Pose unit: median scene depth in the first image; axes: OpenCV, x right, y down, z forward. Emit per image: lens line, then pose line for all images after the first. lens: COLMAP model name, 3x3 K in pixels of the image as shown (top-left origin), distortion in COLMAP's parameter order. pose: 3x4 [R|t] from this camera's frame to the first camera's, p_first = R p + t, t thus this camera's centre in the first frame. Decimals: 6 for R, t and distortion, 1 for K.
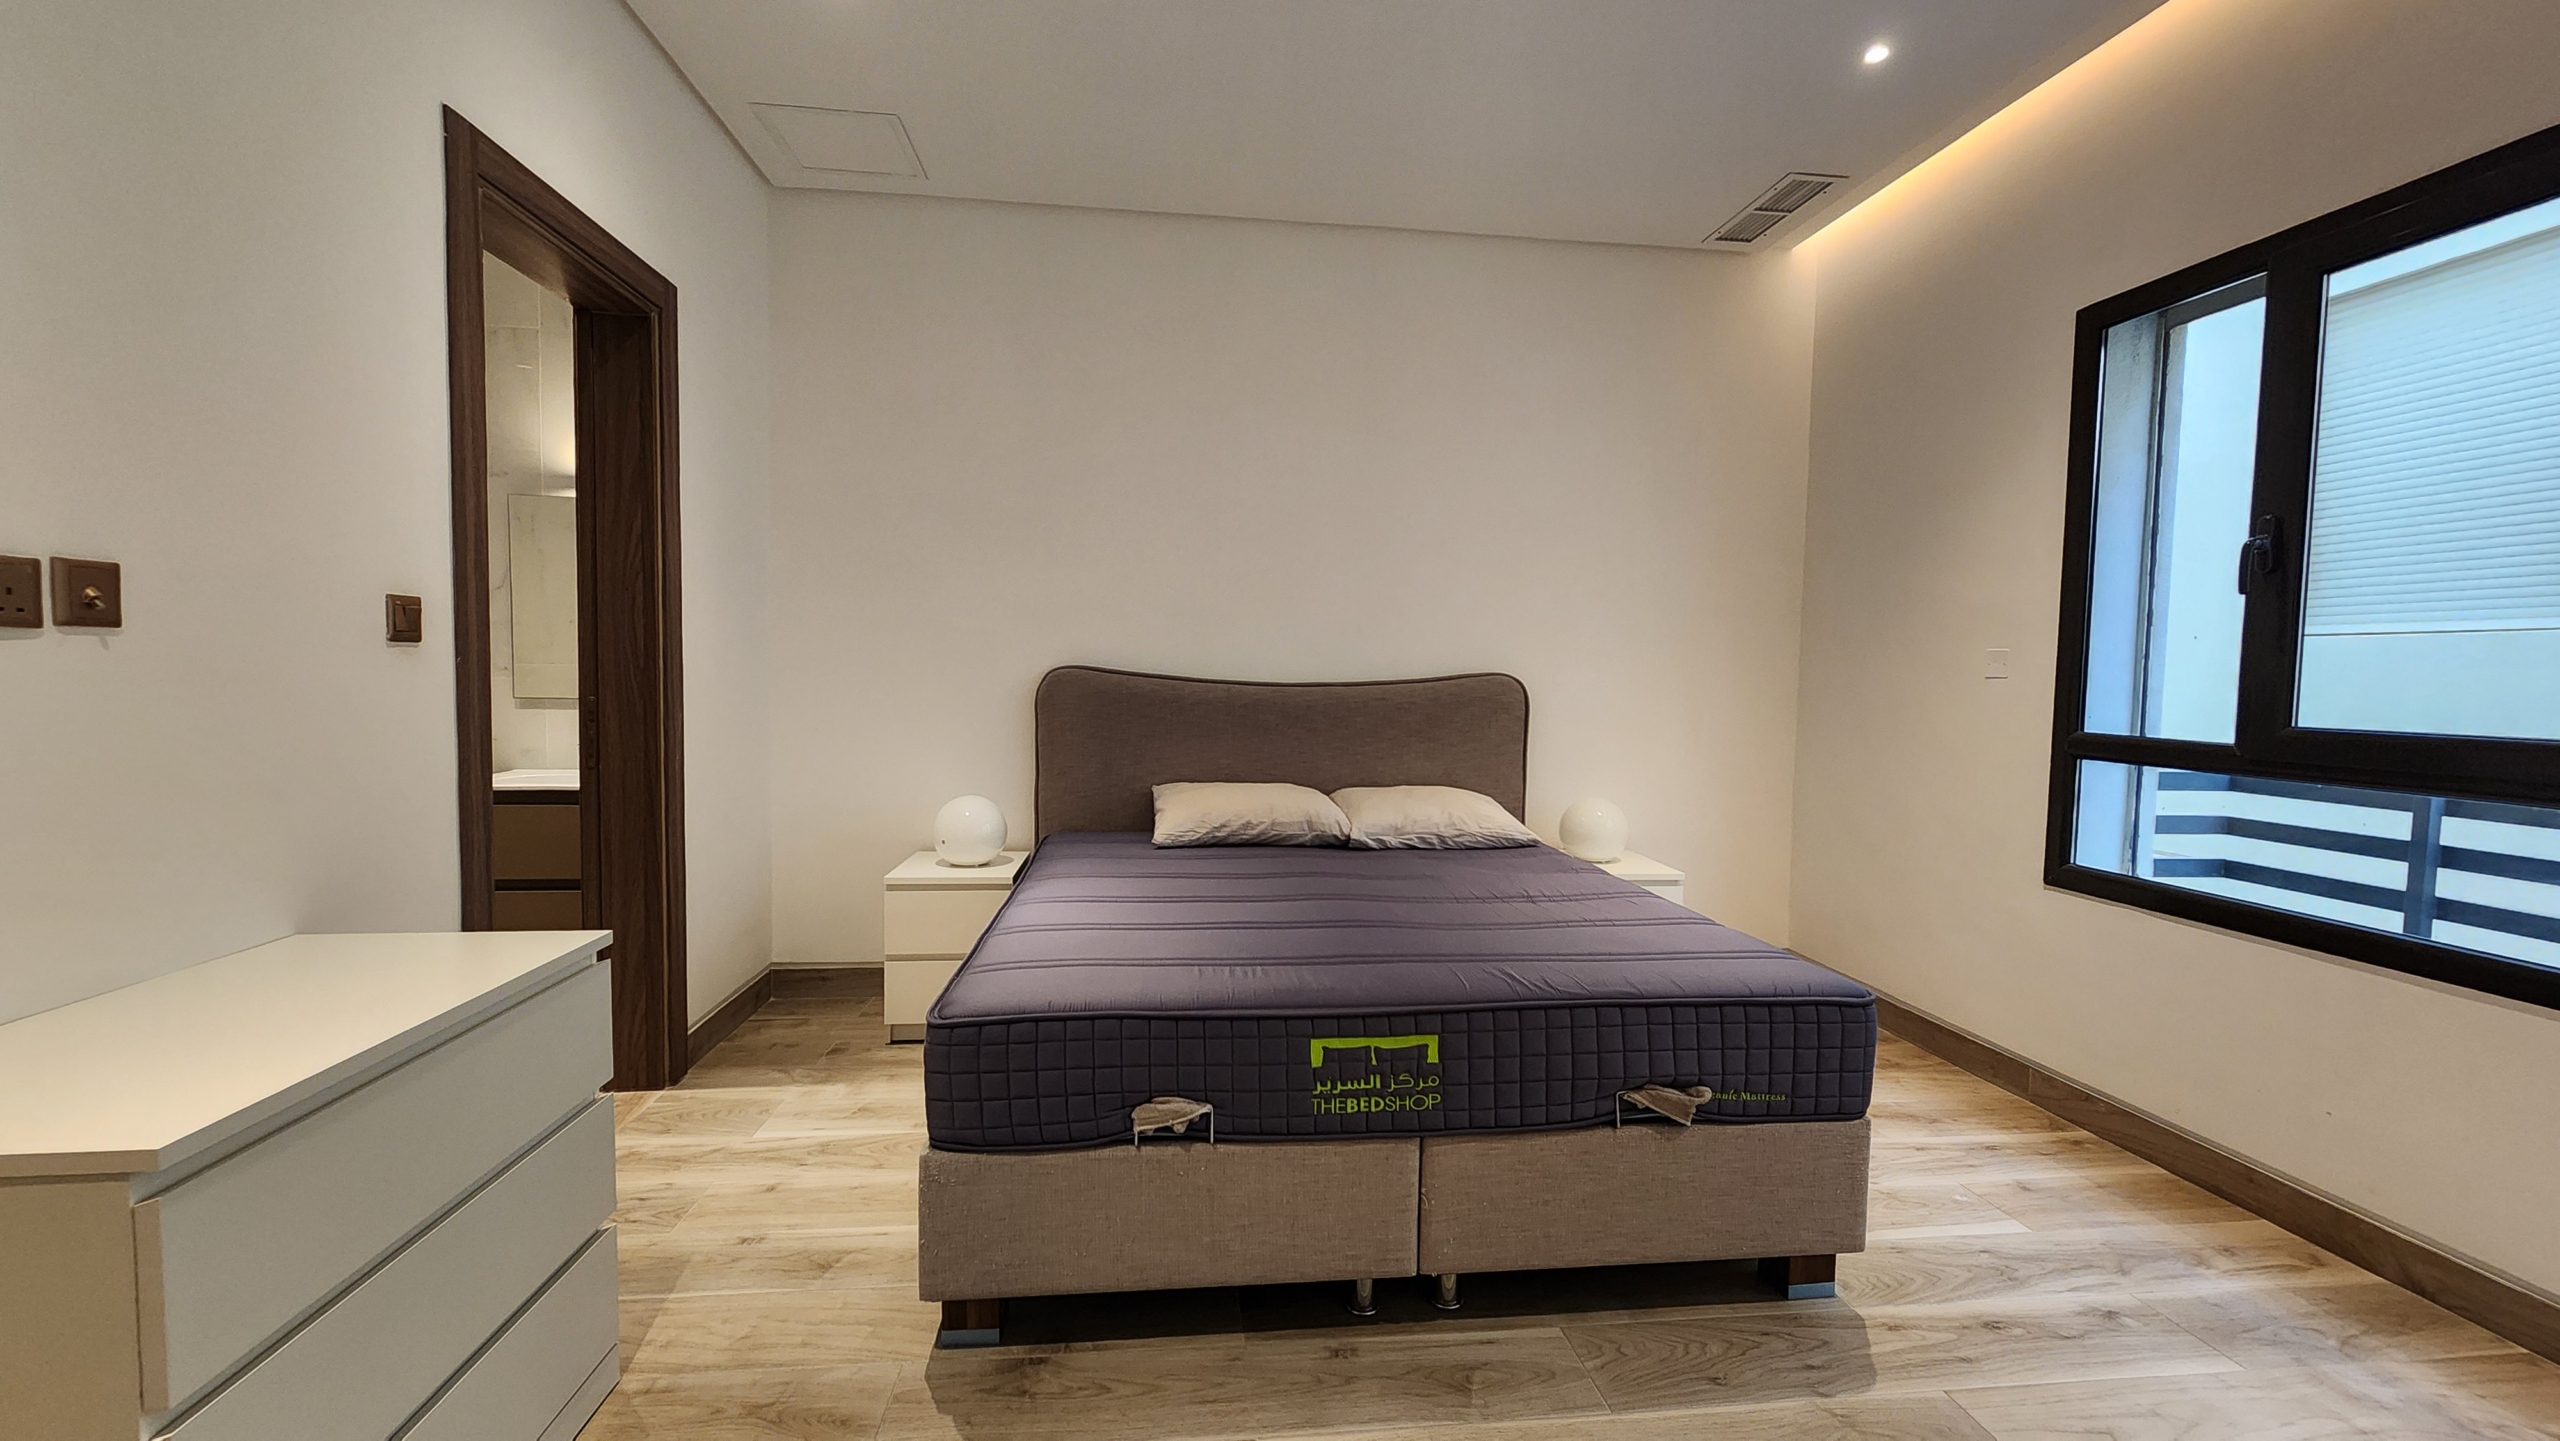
lens RADIAL K [[1050.9, 0, 1282.8], [0, 1050.9, 725.0], [0, 0, 1]] dist [-0.002490, -0.000213]
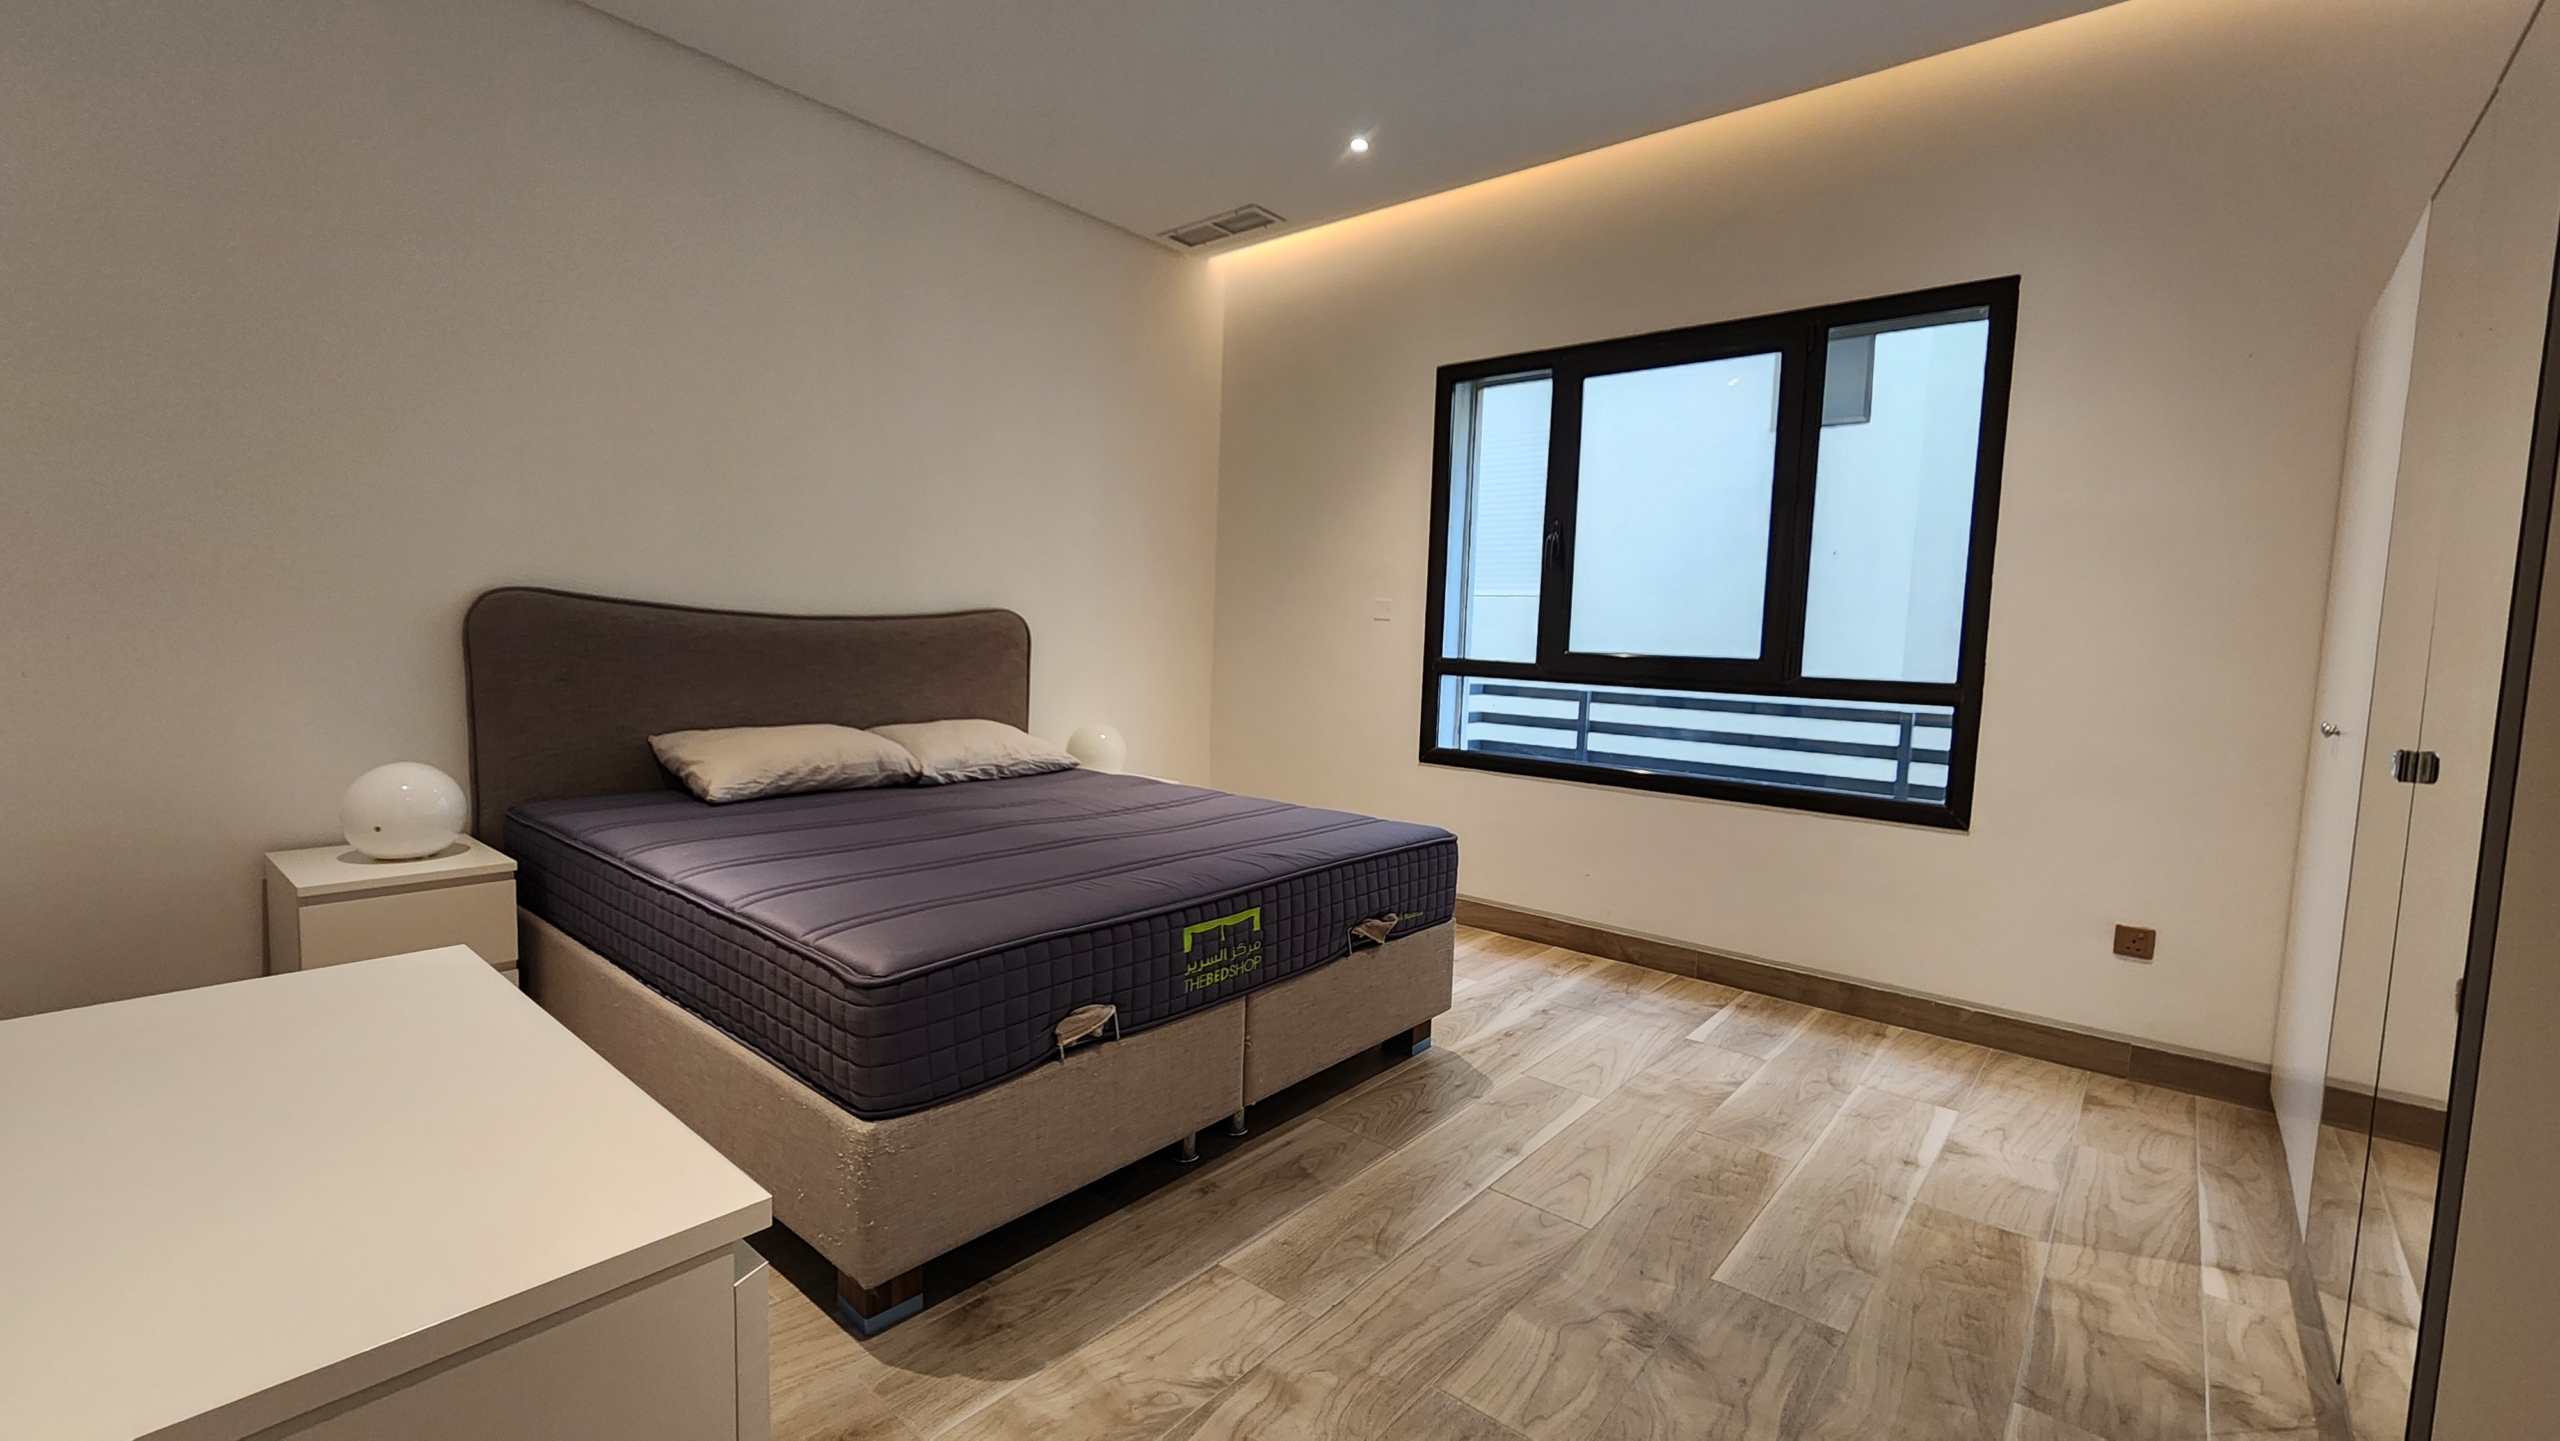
lens RADIAL K [[1050.9, 0, 1285.3], [0, 1050.9, 724.4], [0, 0, 1]] dist [-0.002490, -0.000213]
pose [[0.729966, -0.052482, 0.681466, -0.591654], [0.015934, 0.998083, 0.059798, 0.012643], [-0.683298, -0.032792, 0.729403, 0.097087]]
